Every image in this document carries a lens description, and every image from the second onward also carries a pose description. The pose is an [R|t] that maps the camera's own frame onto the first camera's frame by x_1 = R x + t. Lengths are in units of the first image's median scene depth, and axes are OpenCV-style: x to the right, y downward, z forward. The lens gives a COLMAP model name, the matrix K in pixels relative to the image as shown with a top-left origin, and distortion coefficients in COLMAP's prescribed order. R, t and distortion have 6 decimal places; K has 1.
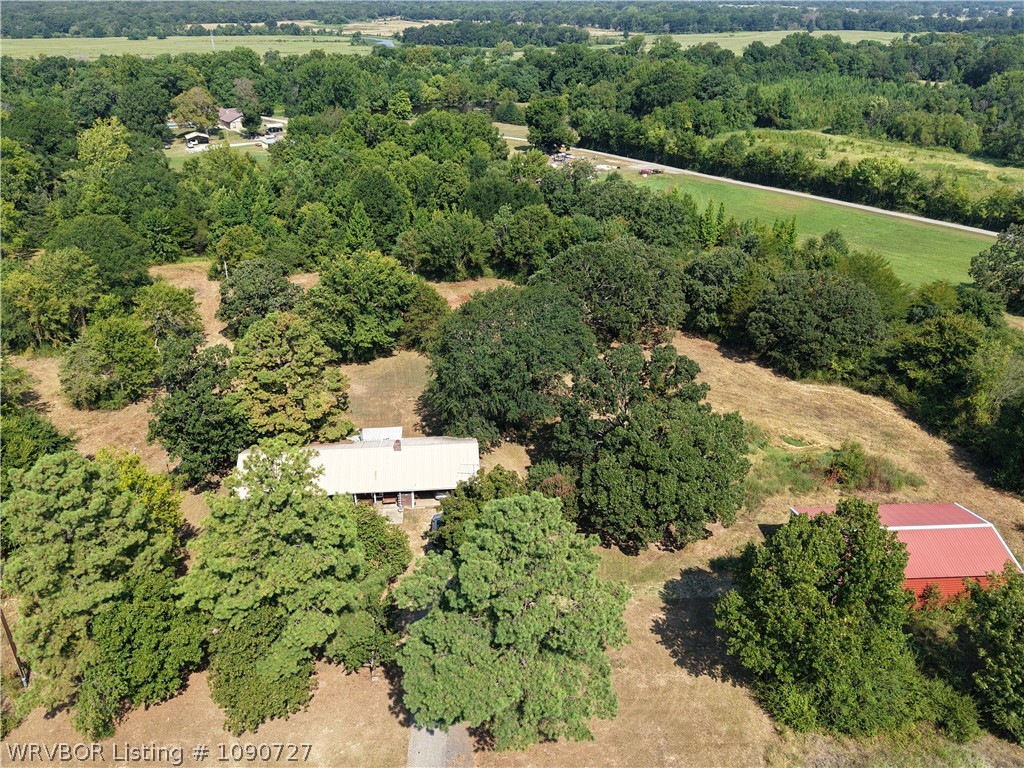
lens RADIAL K [[784.3, 0, 515.3], [0, 784.3, 379.4], [0, 0, 1]] dist [0.041472, -0.050242]
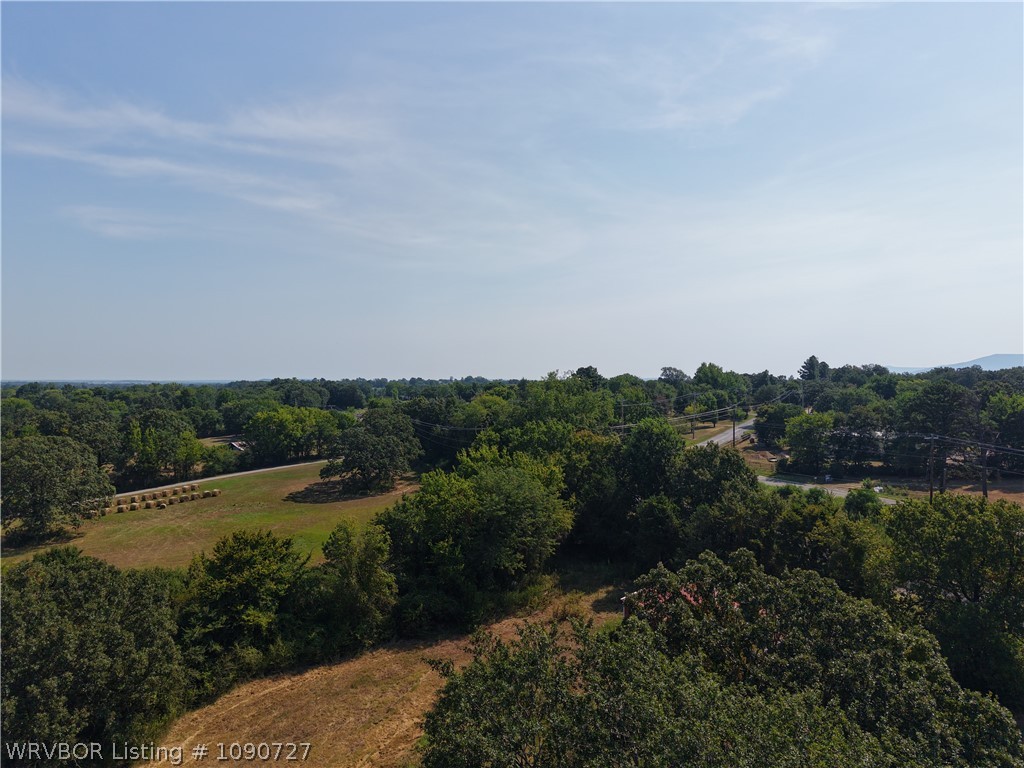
lens RADIAL K [[683.3, 0, 514.7], [0, 683.3, 381.3], [0, 0, 1]] dist [0.030224, -0.028417]
pose [[-0.360877, -0.008323, 0.932576, -0.077640], [0.409534, 0.896976, 0.166482, -0.113035], [-0.837884, 0.442001, -0.320289, 0.498801]]
